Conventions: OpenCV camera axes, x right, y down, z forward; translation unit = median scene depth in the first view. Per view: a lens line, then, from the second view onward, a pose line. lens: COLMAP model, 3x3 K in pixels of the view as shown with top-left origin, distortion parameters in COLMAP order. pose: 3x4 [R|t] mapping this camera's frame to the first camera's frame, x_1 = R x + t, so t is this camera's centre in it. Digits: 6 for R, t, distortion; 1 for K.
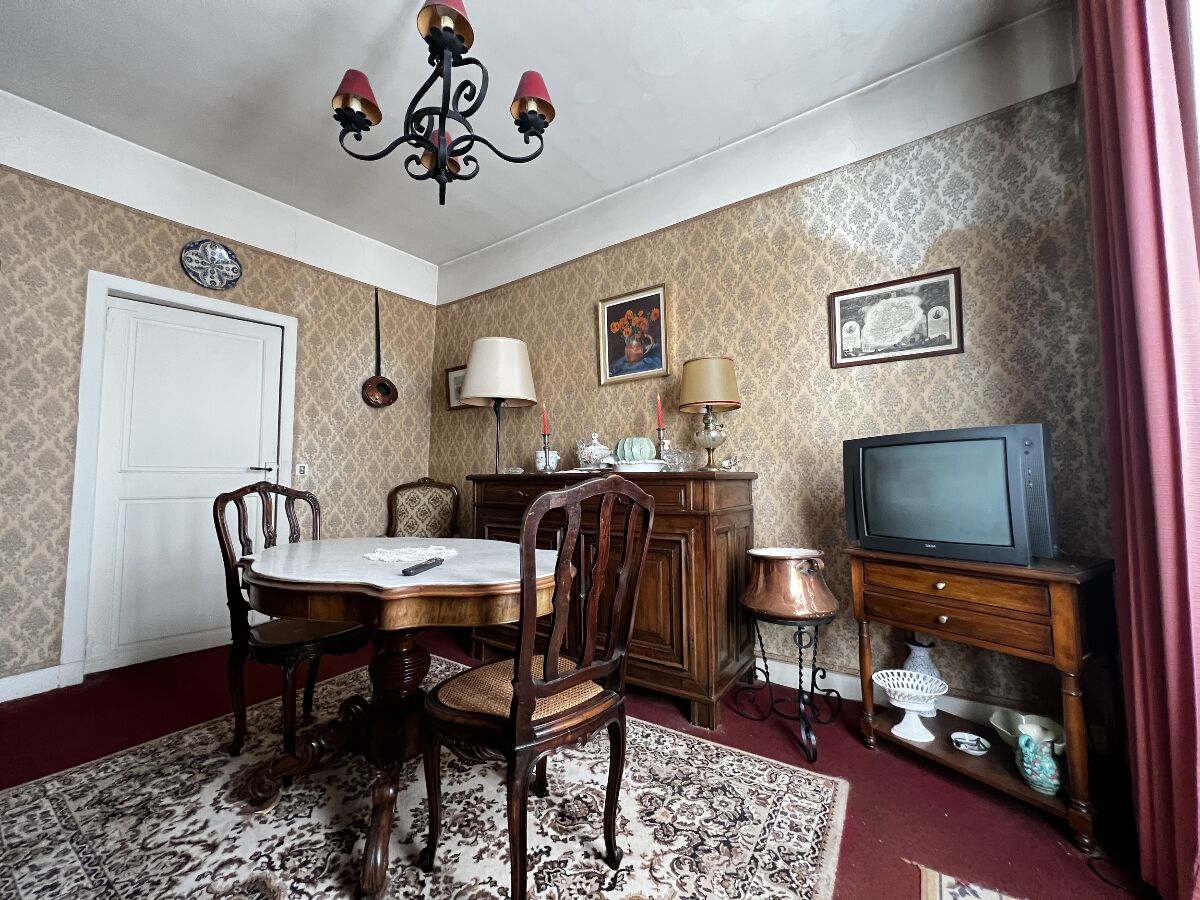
lens RADIAL K [[482.8, 0, 597.7], [0, 482.8, 449.5], [0, 0, 1]] dist [-0.004209, 0.000105]
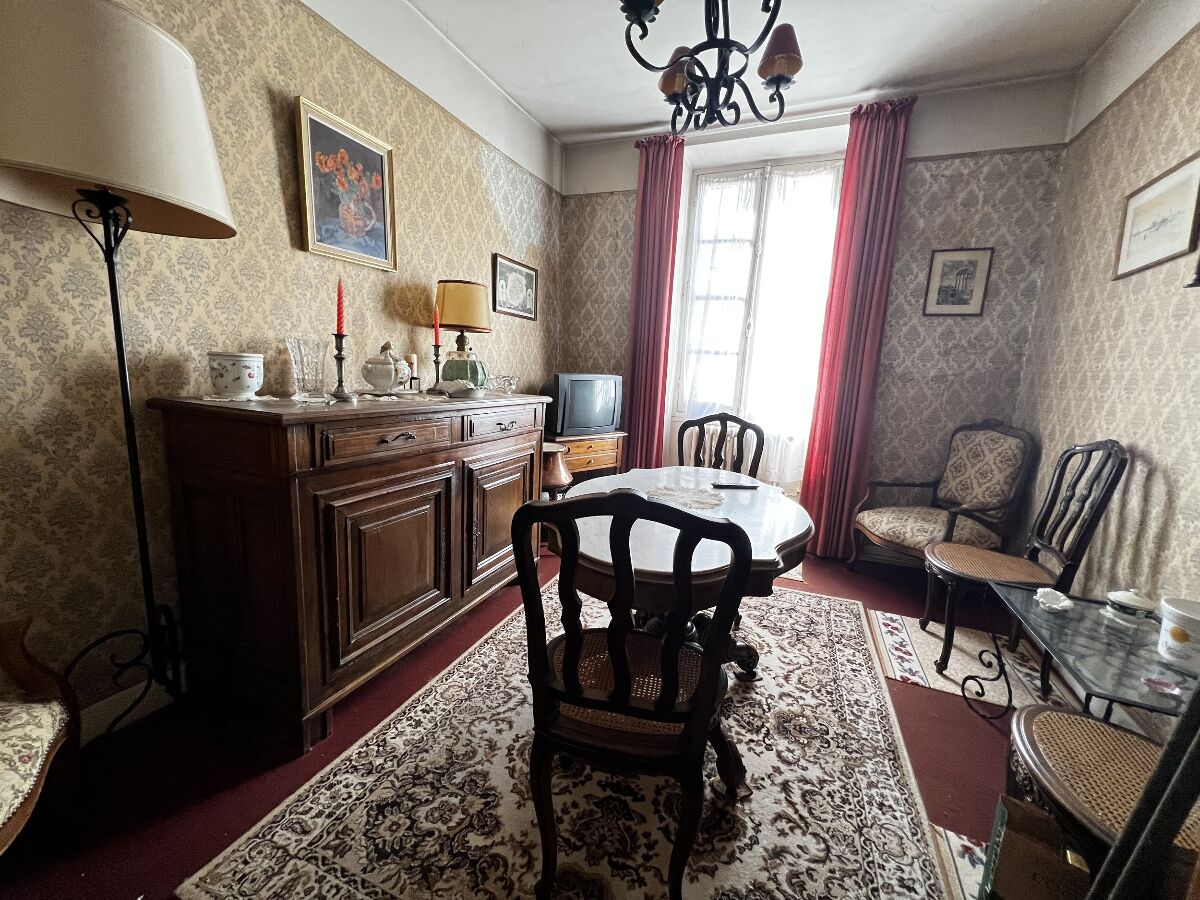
lens RADIAL K [[482.8, 0, 597.7], [0, 482.8, 449.5], [0, 0, 1]] dist [-0.004209, 0.000105]
pose [[-0.215897, -0.169234, 0.961638, -1.601665], [-0.116238, 0.982316, 0.146776, -0.034527], [-0.969473, -0.080091, -0.231750, 1.695385]]
